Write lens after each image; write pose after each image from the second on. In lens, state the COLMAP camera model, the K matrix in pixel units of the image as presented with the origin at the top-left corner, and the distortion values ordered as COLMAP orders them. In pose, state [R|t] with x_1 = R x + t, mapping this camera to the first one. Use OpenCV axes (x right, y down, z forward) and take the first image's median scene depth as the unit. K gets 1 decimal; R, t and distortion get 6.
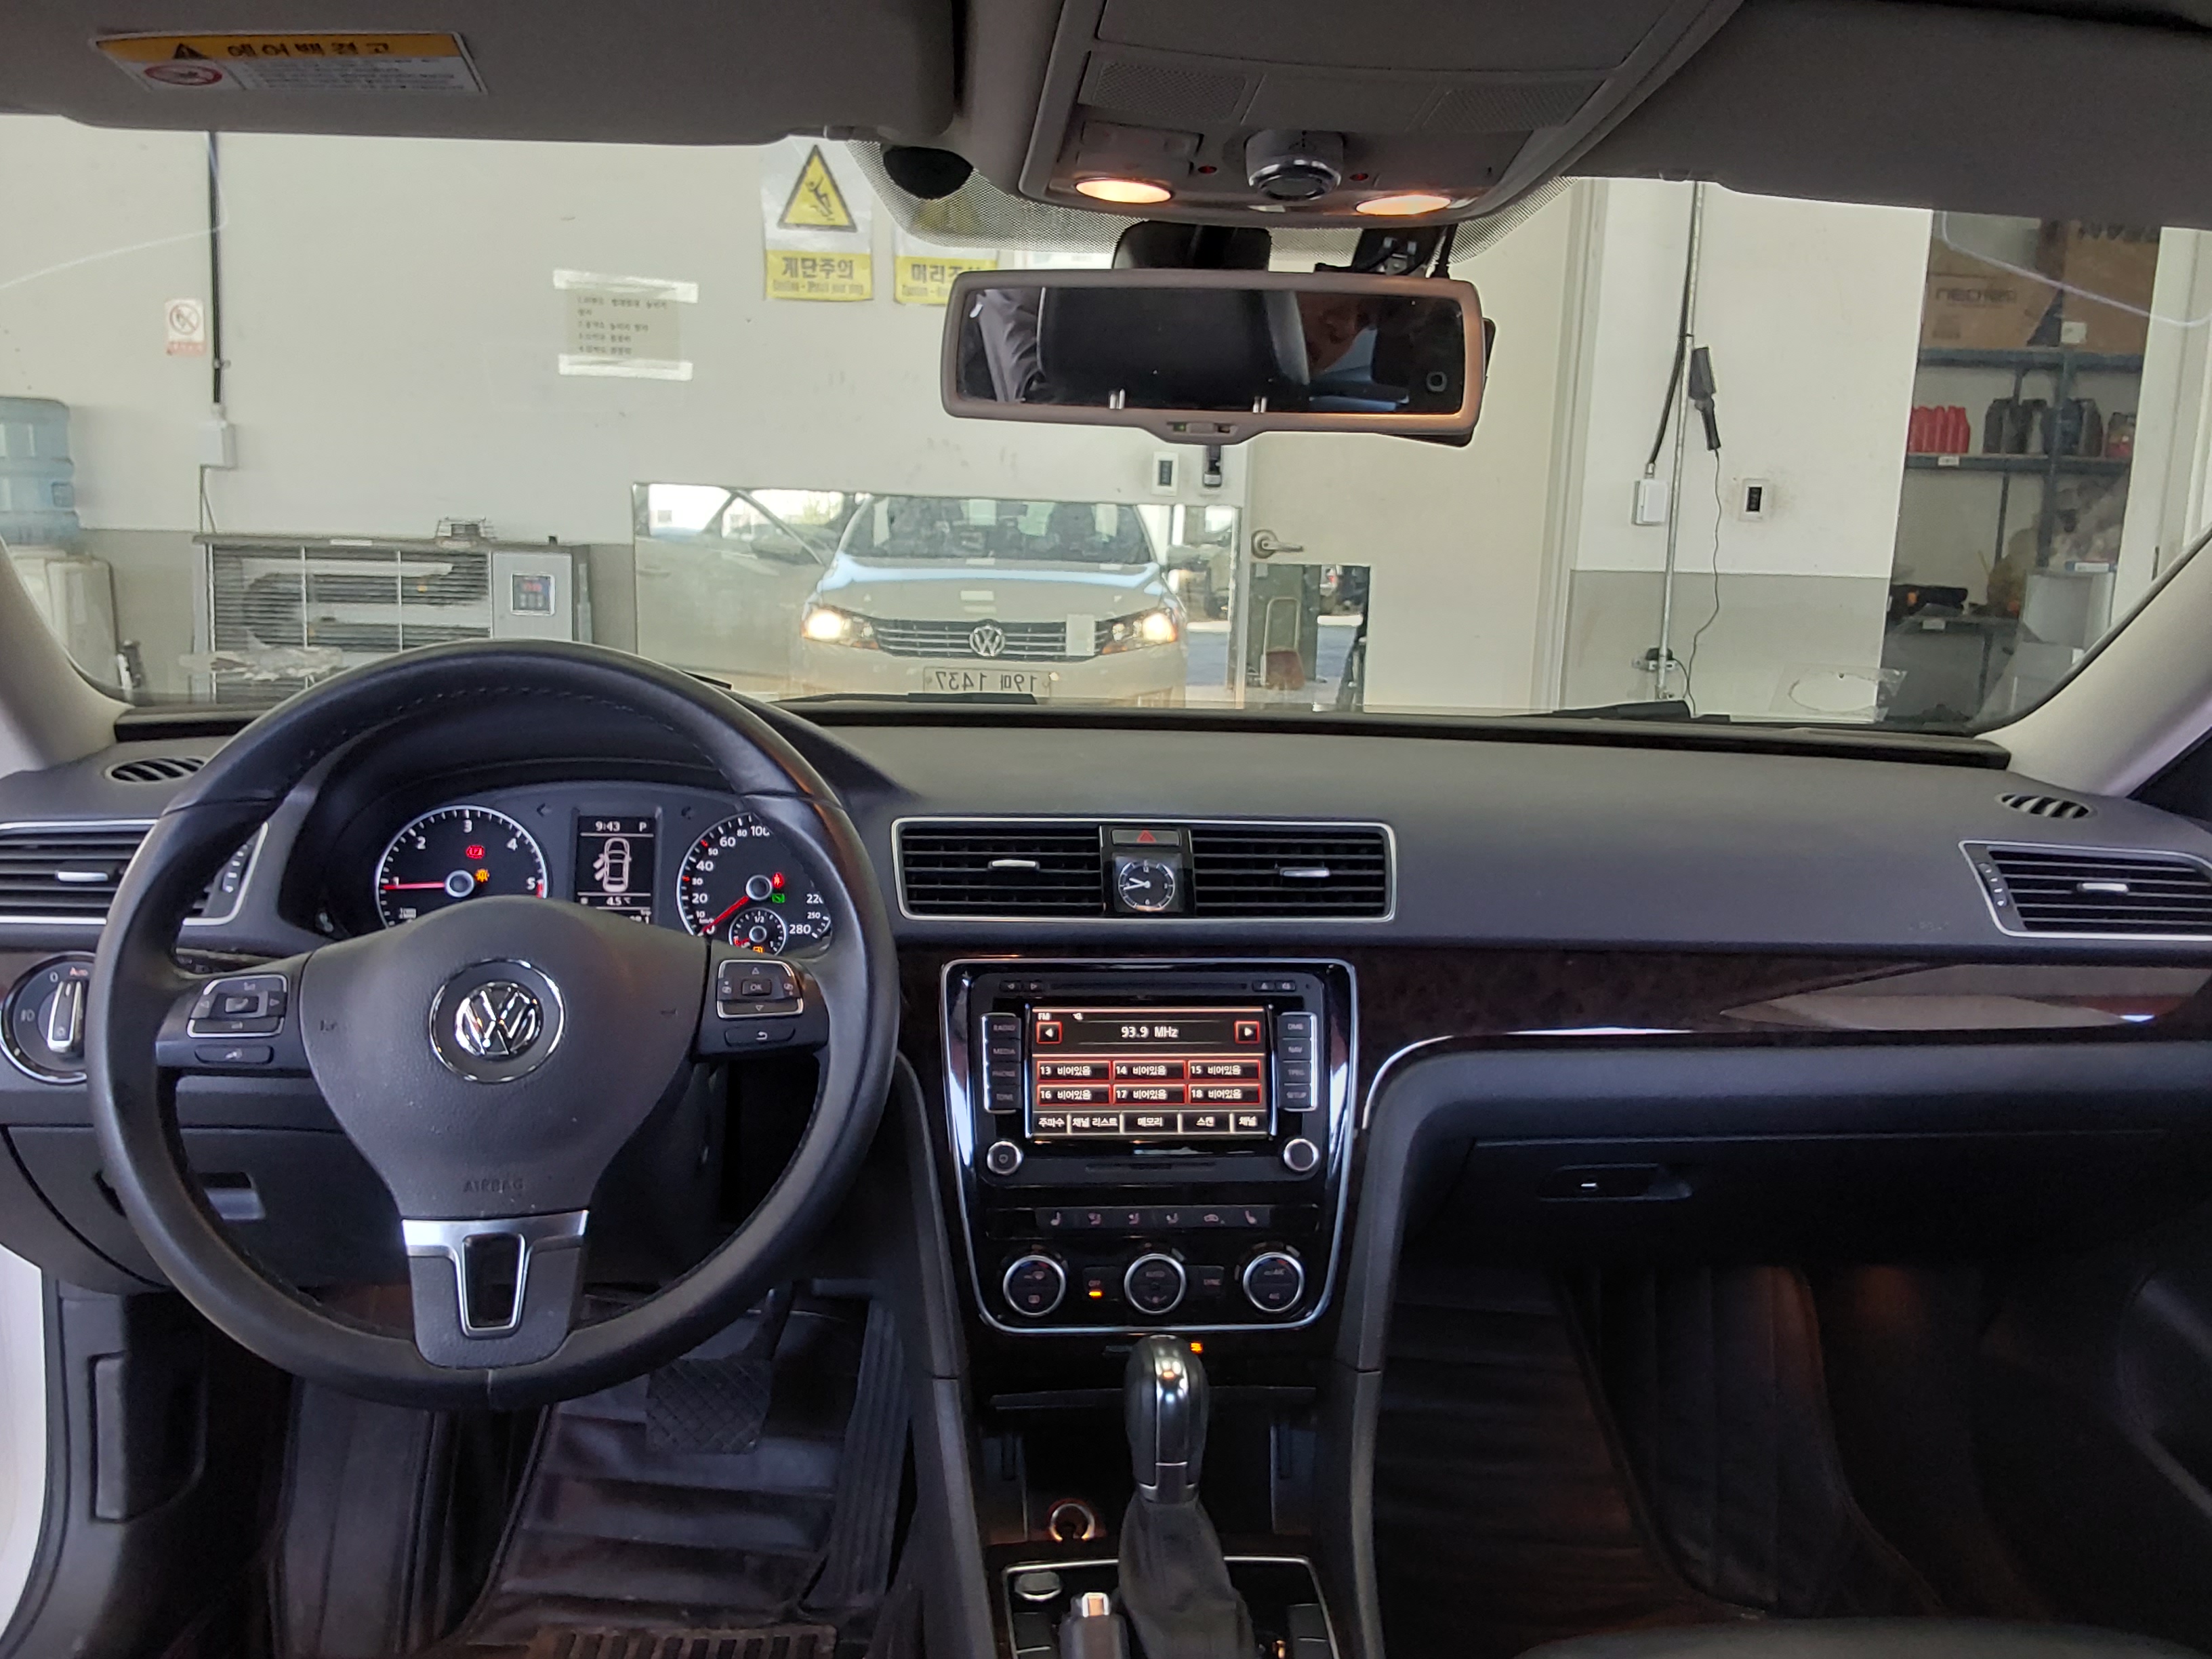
lens RADIAL K [[1809.3, 0, 1109.0], [0, 1809.3, 831.3], [0, 0, 1]] dist [0.154485, 0.002763]
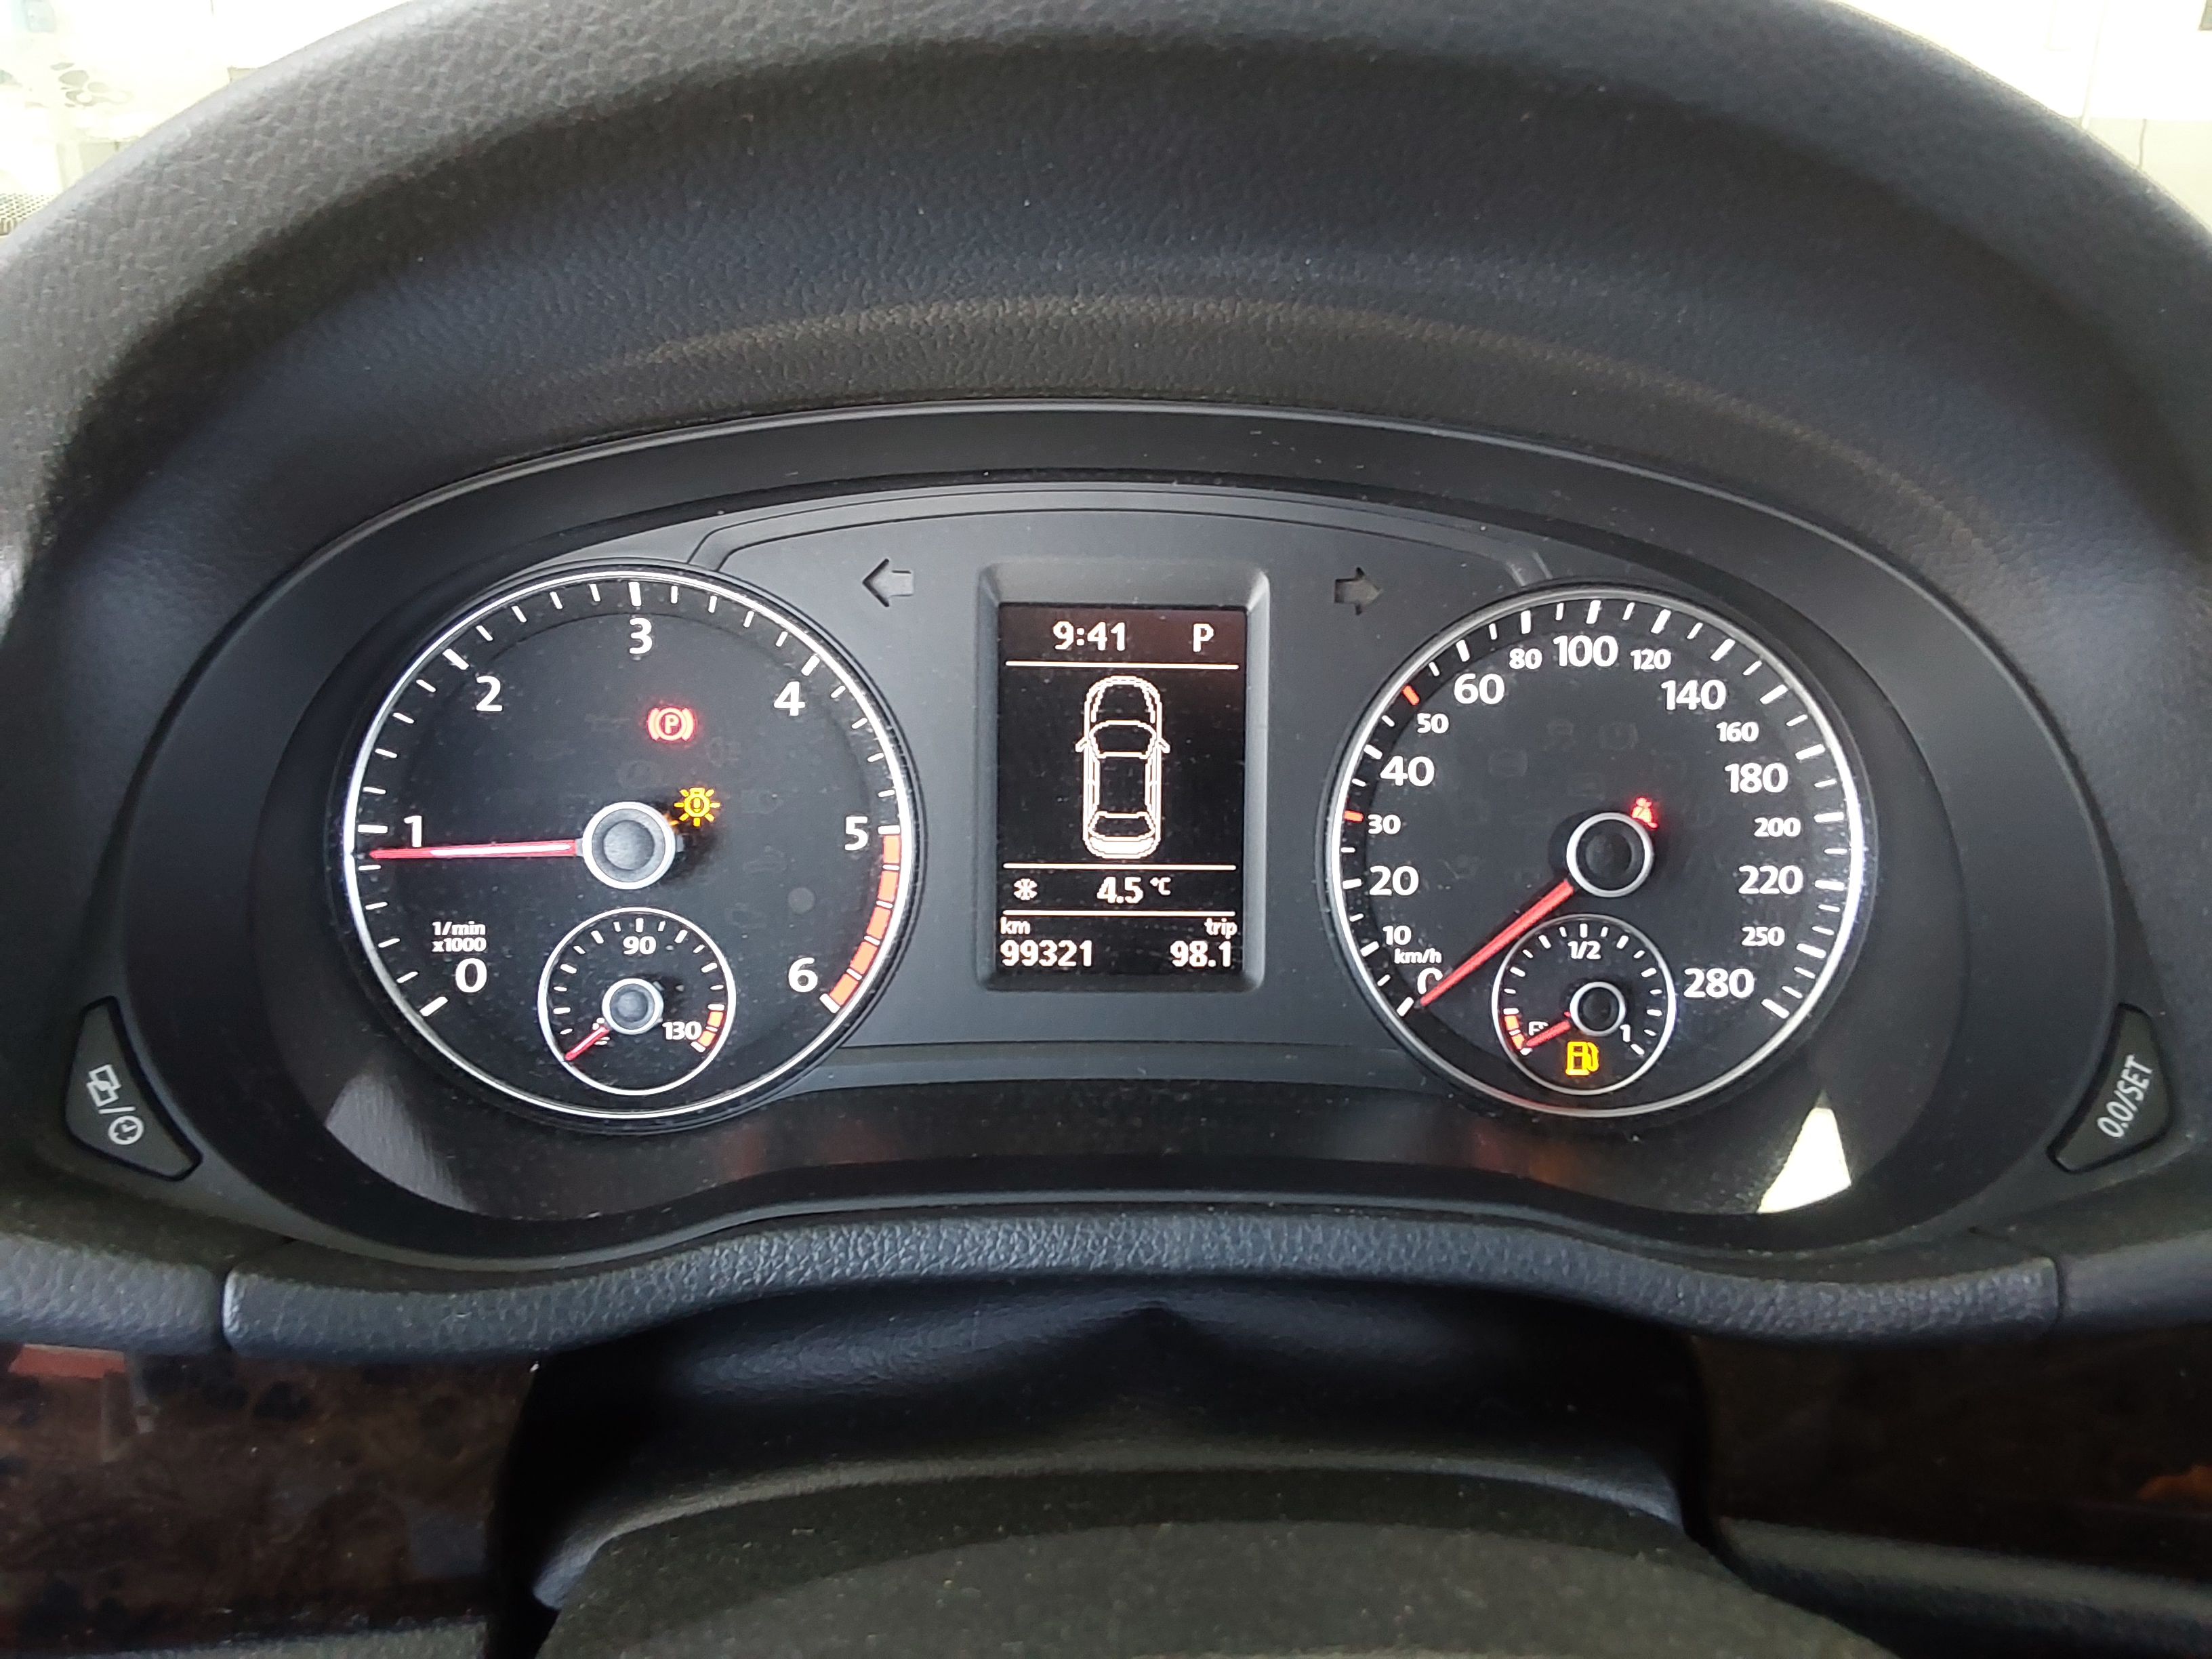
lens RADIAL K [[1809.3, 0, 1100.6], [0, 1809.3, 832.0], [0, 0, 1]] dist [0.154485, 0.002763]
pose [[0.999080, 0.016153, -0.039734, -0.261061], [-0.007522, 0.978002, 0.208458, -0.033268], [0.042227, -0.207967, 0.977224, 0.707796]]
